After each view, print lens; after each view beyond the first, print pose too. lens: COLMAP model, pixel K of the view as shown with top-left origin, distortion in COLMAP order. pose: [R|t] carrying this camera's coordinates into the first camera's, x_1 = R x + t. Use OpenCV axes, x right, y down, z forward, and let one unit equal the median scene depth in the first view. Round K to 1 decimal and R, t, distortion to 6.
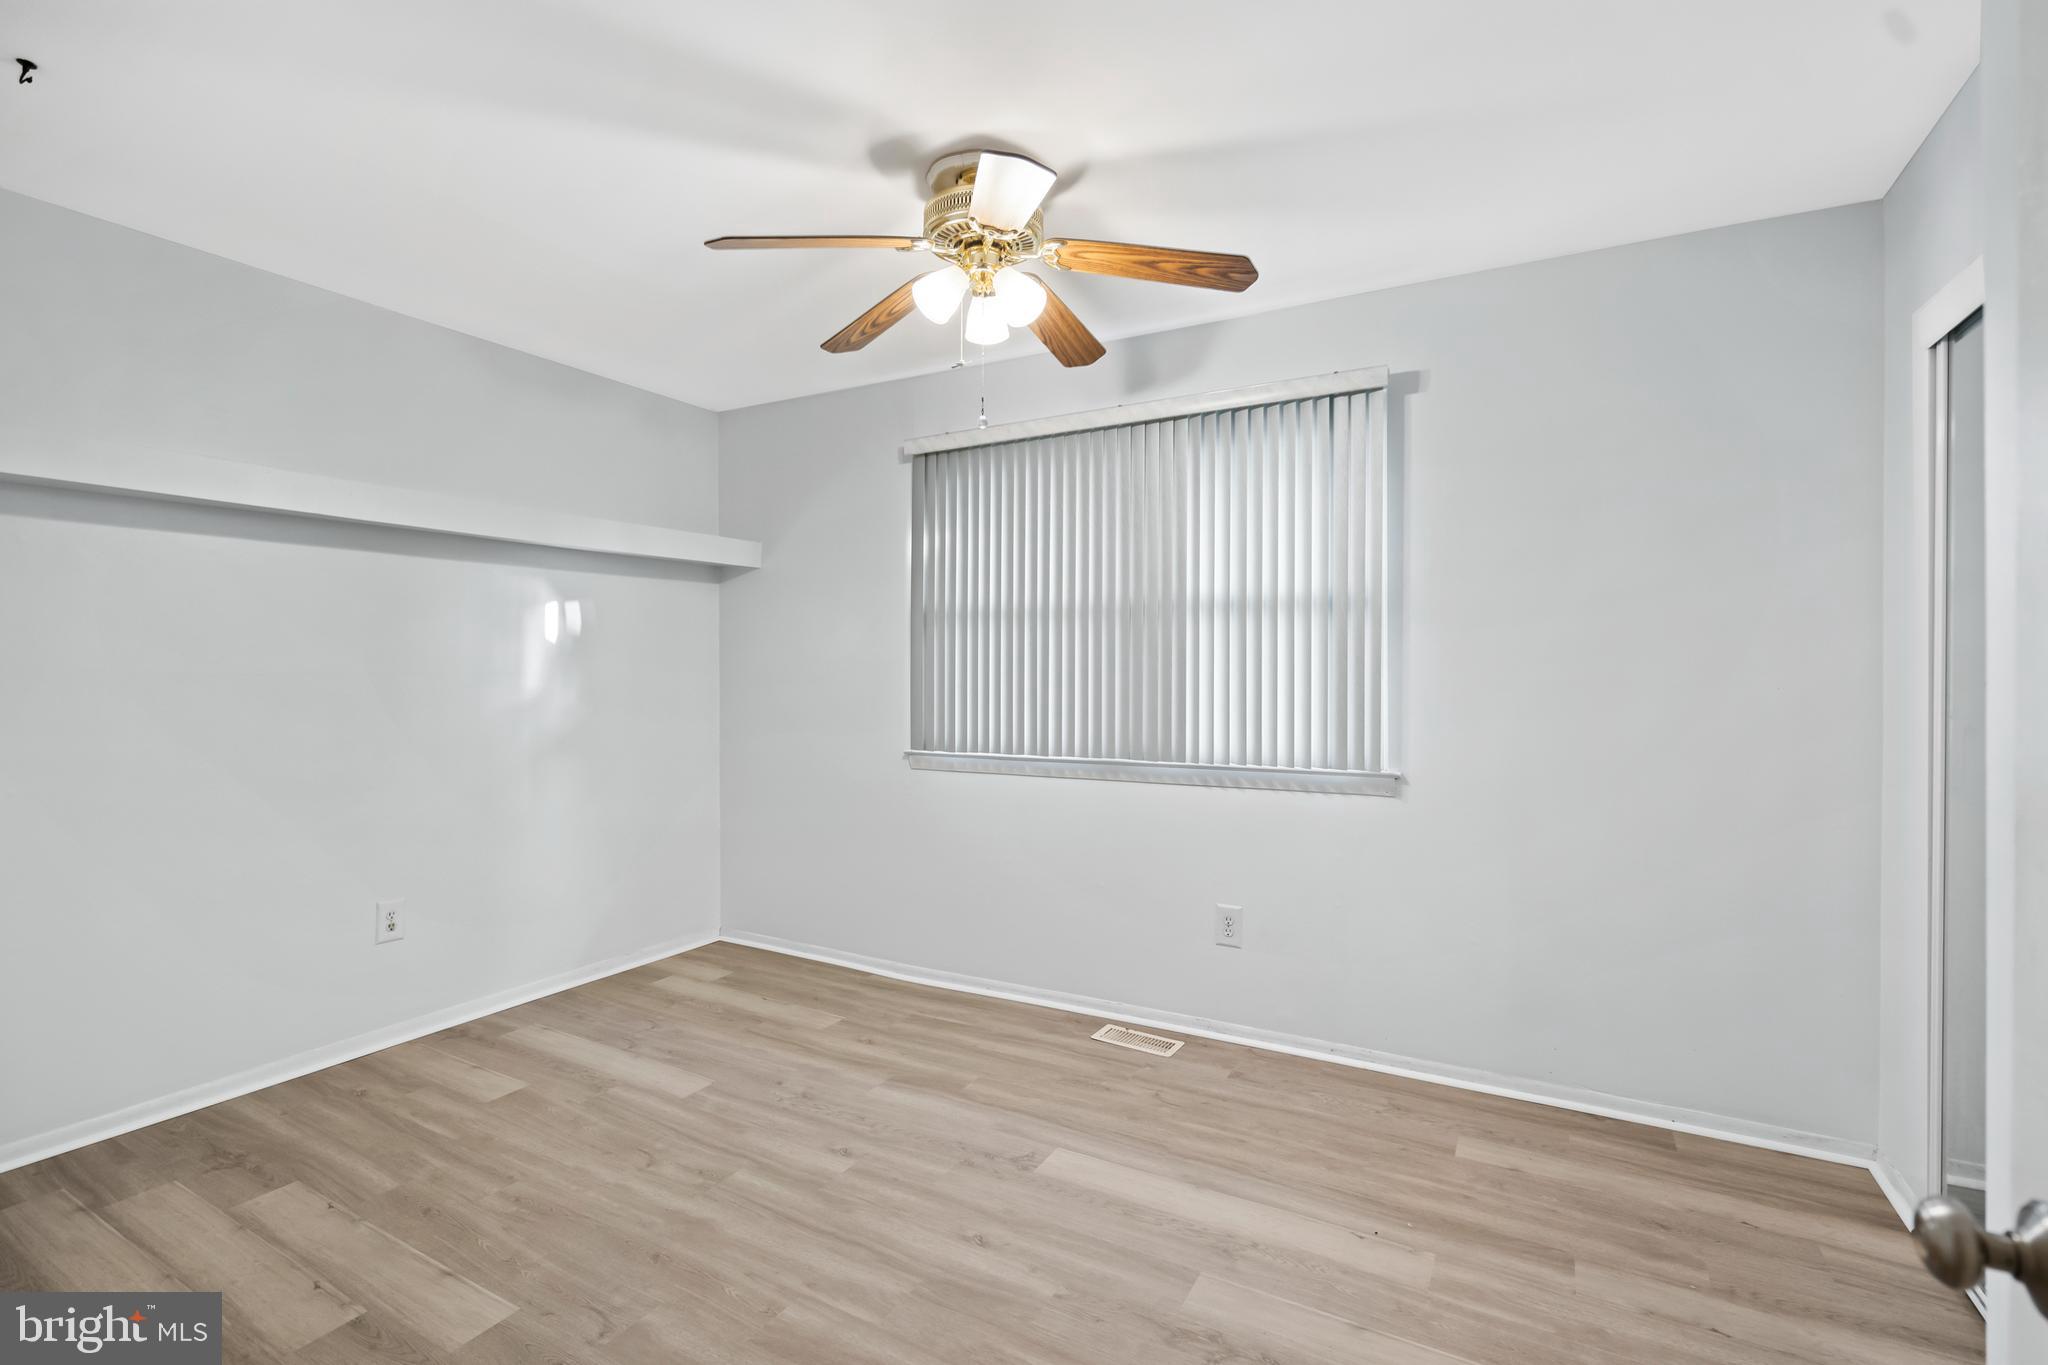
lens RADIAL K [[927.8, 0, 1010.3], [0, 927.8, 683.9], [0, 0, 1]] dist [0.001173, 0.002466]
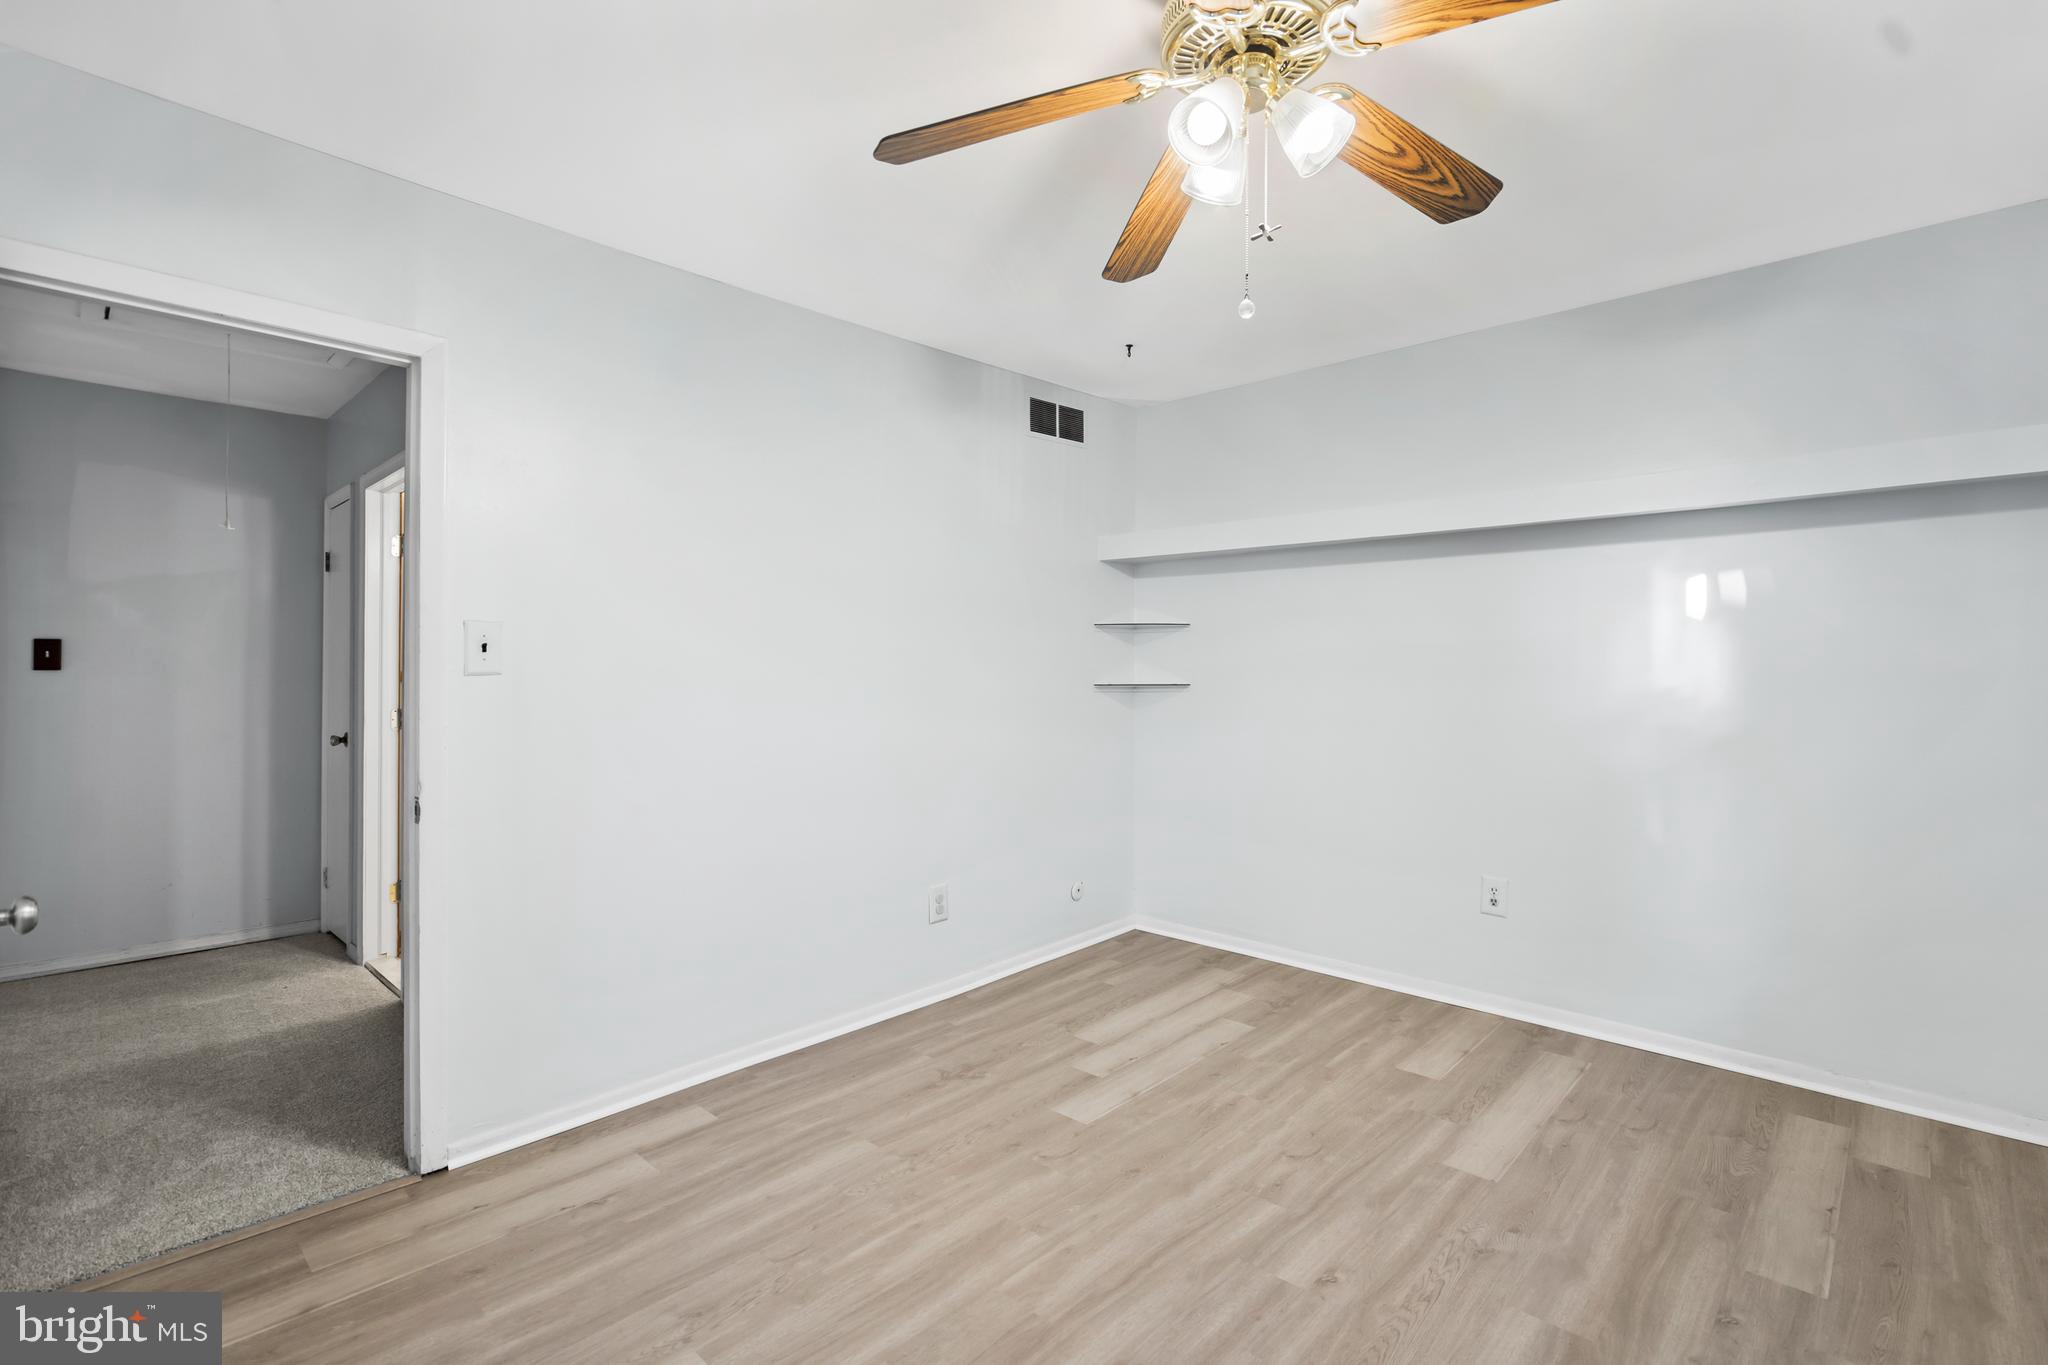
lens RADIAL K [[927.8, 0, 1032.6], [0, 927.8, 650.1], [0, 0, 1]] dist [0.001173, 0.002466]
pose [[-0.221337, -0.016521, -0.975057, 0.614589], [-0.010053, 0.999842, -0.014659, -0.007769], [0.975146, 0.006557, -0.221468, 0.889624]]
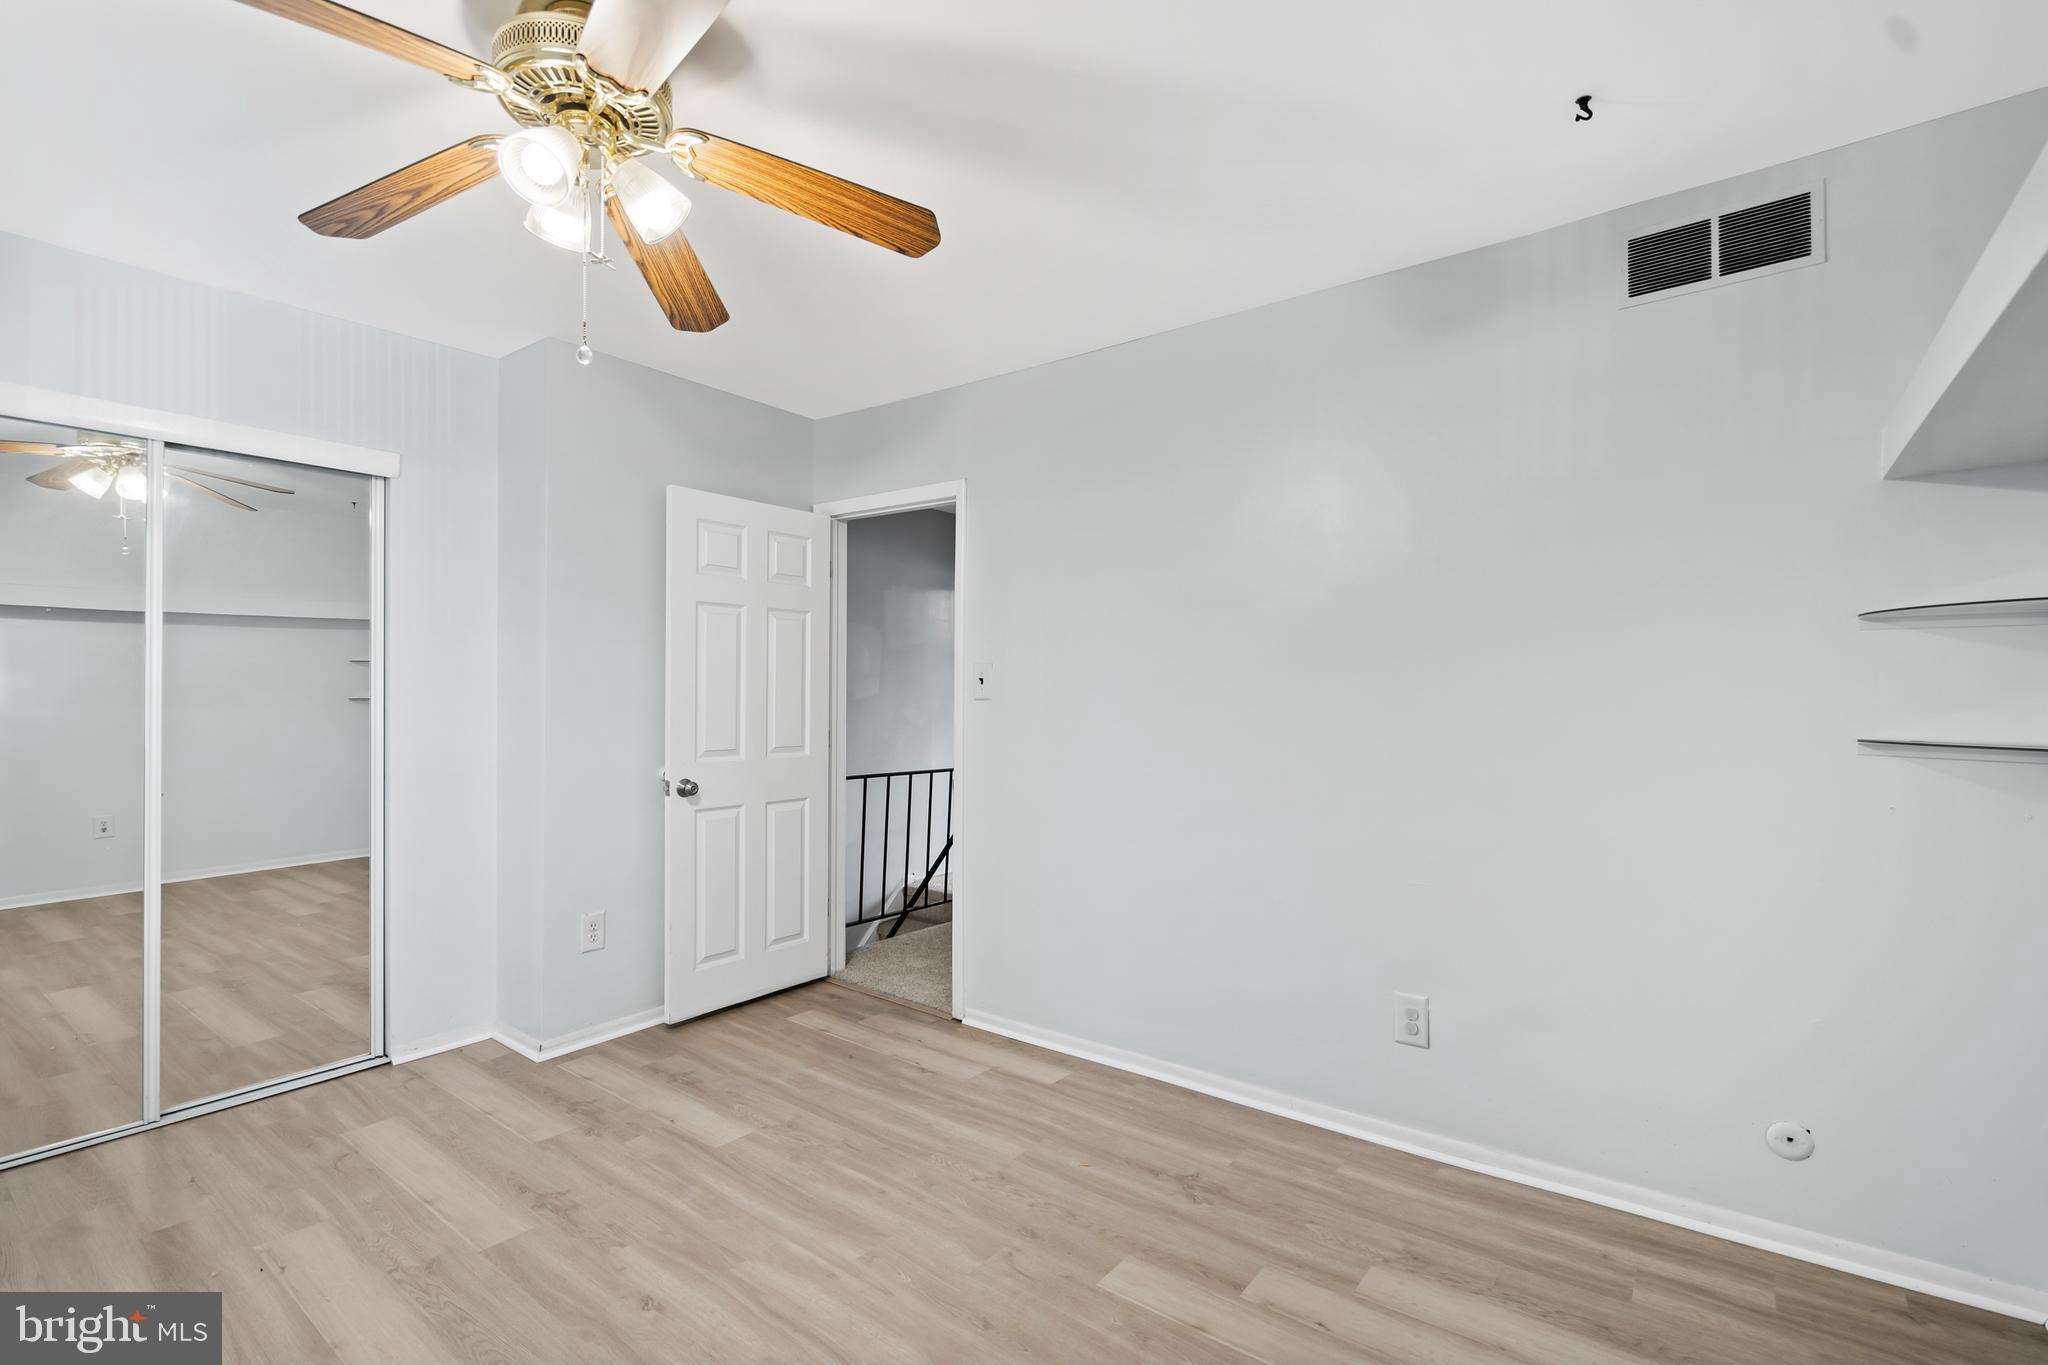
lens RADIAL K [[927.8, 0, 1043.4], [0, 927.8, 679.6], [0, 0, 1]] dist [0.001173, 0.002466]
pose [[-0.993697, 0.000404, 0.112099, -0.428283], [-0.000361, 0.999977, -0.006800, -0.017152], [-0.112099, -0.006797, -0.993674, 1.516672]]
